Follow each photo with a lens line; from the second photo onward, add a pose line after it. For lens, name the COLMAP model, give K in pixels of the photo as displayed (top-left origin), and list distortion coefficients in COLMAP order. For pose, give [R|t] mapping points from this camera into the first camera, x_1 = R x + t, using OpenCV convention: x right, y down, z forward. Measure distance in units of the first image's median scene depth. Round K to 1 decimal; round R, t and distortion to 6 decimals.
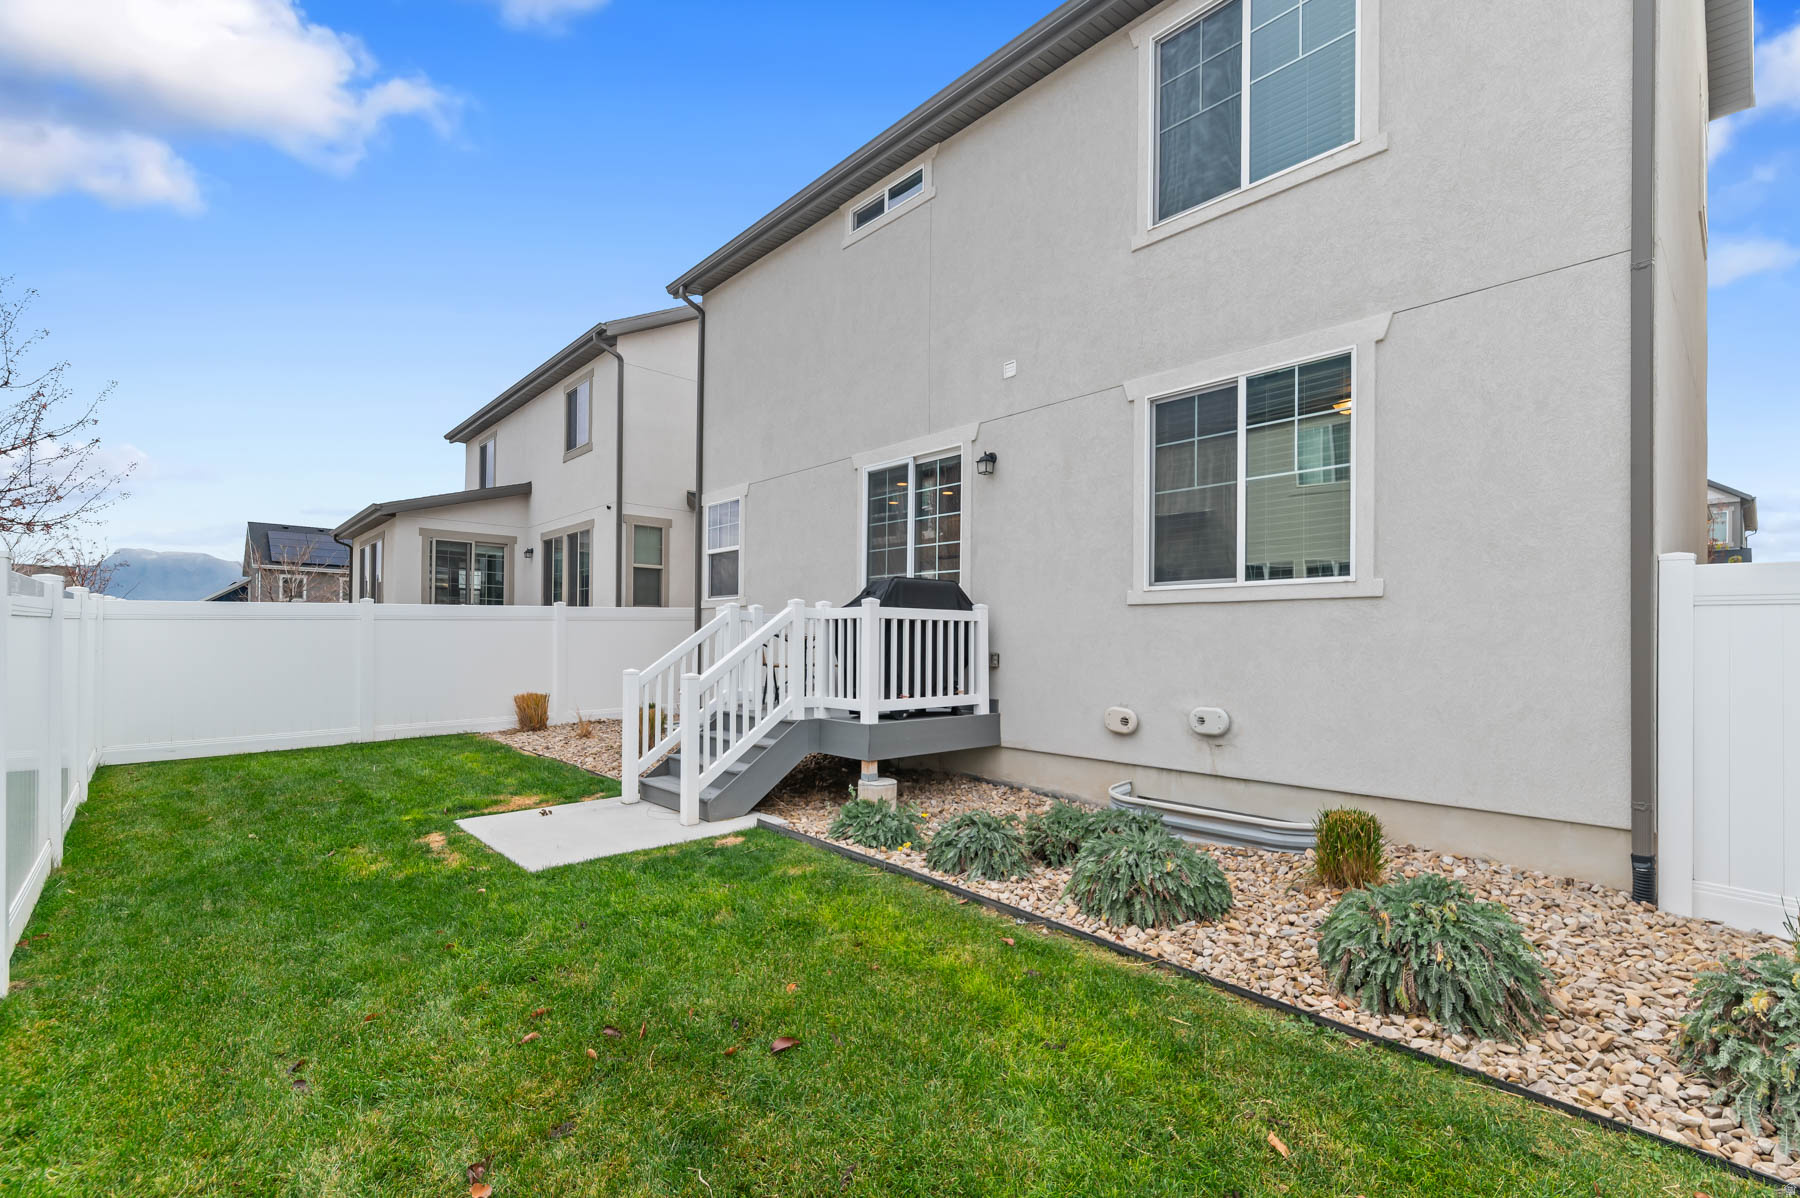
lens RADIAL K [[776.8, 0, 903.6], [0, 776.8, 635.3], [0, 0, 1]] dist [0.000795, -0.000024]
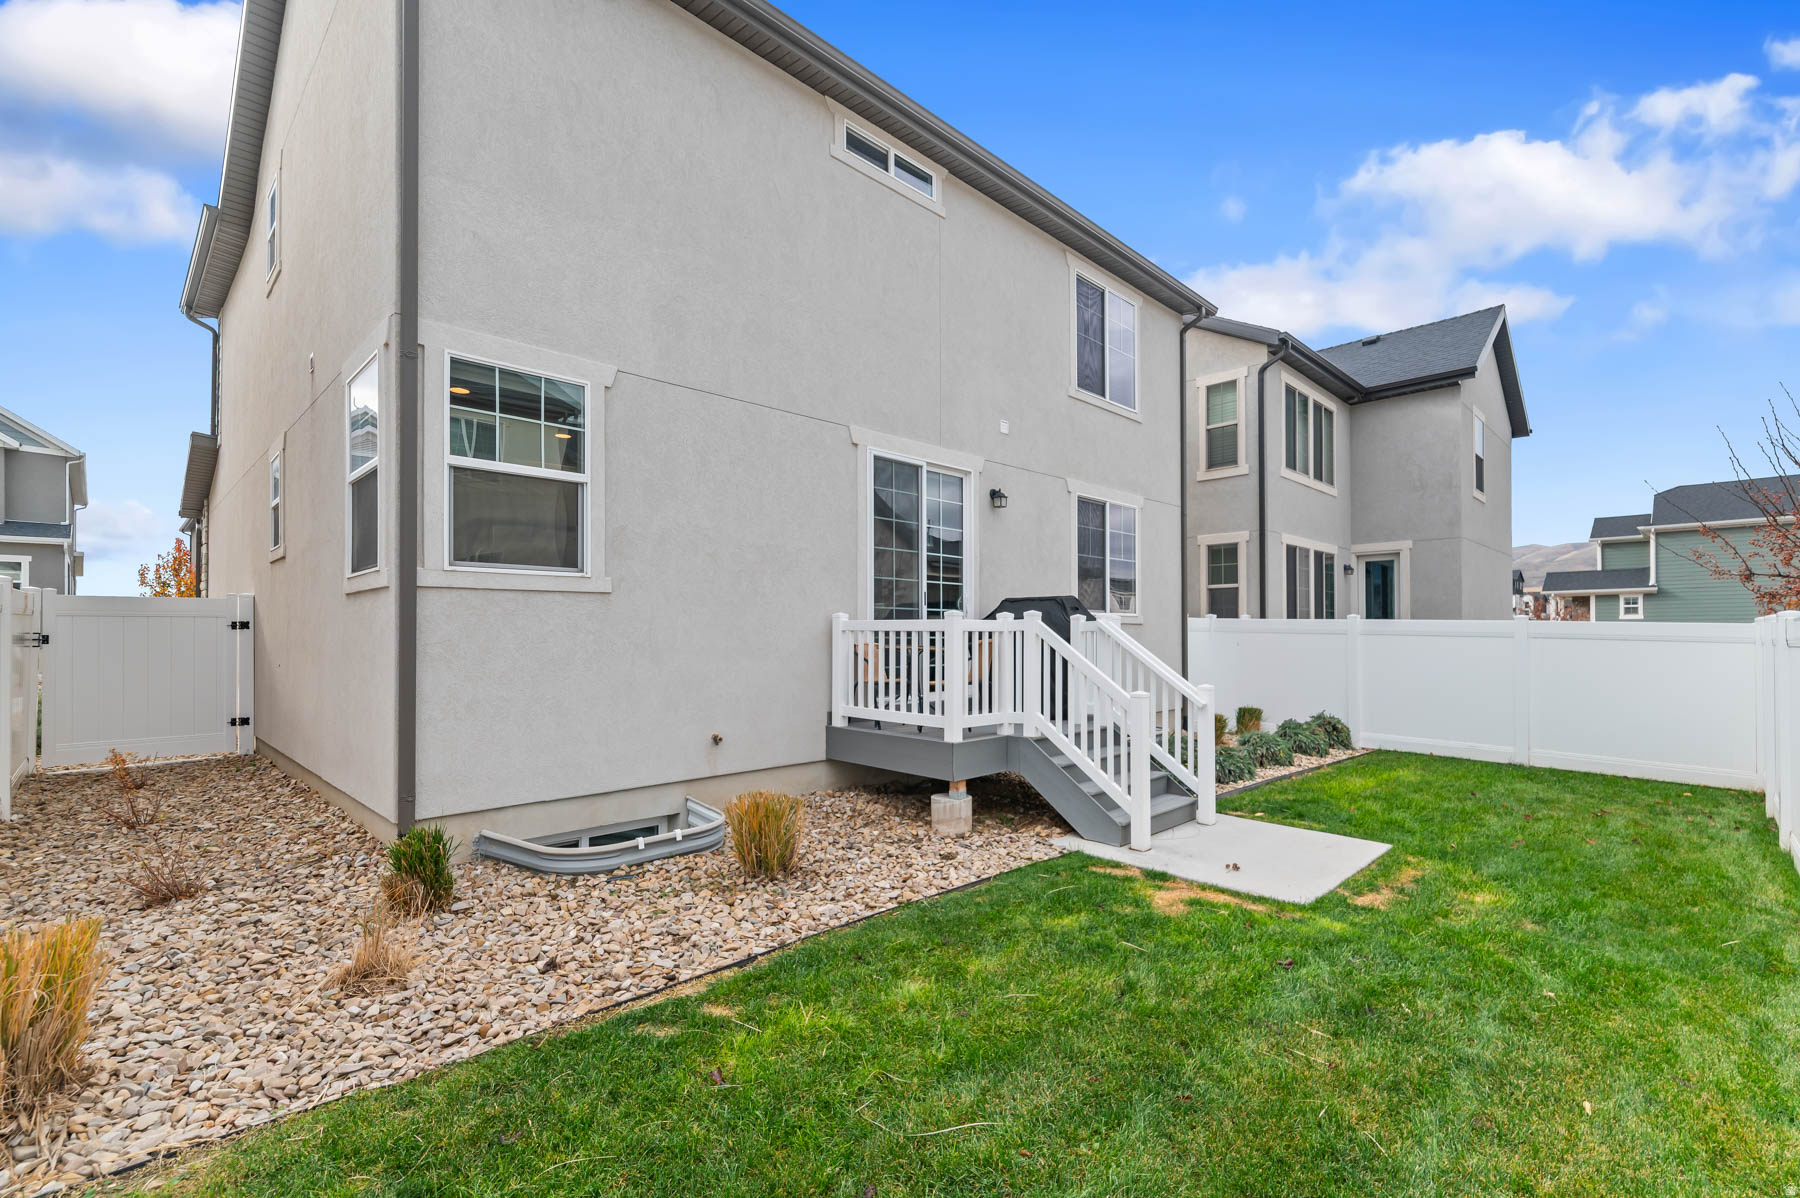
lens RADIAL K [[813.5, 0, 905.6], [0, 813.5, 643.0], [0, 0, 1]] dist [-0.032892, 0.000010]
pose [[-0.032051, -0.007780, 0.999456, -1.064324], [-0.008770, 0.999933, 0.007502, -0.011834], [-0.999448, -0.008525, -0.032117, 1.123116]]
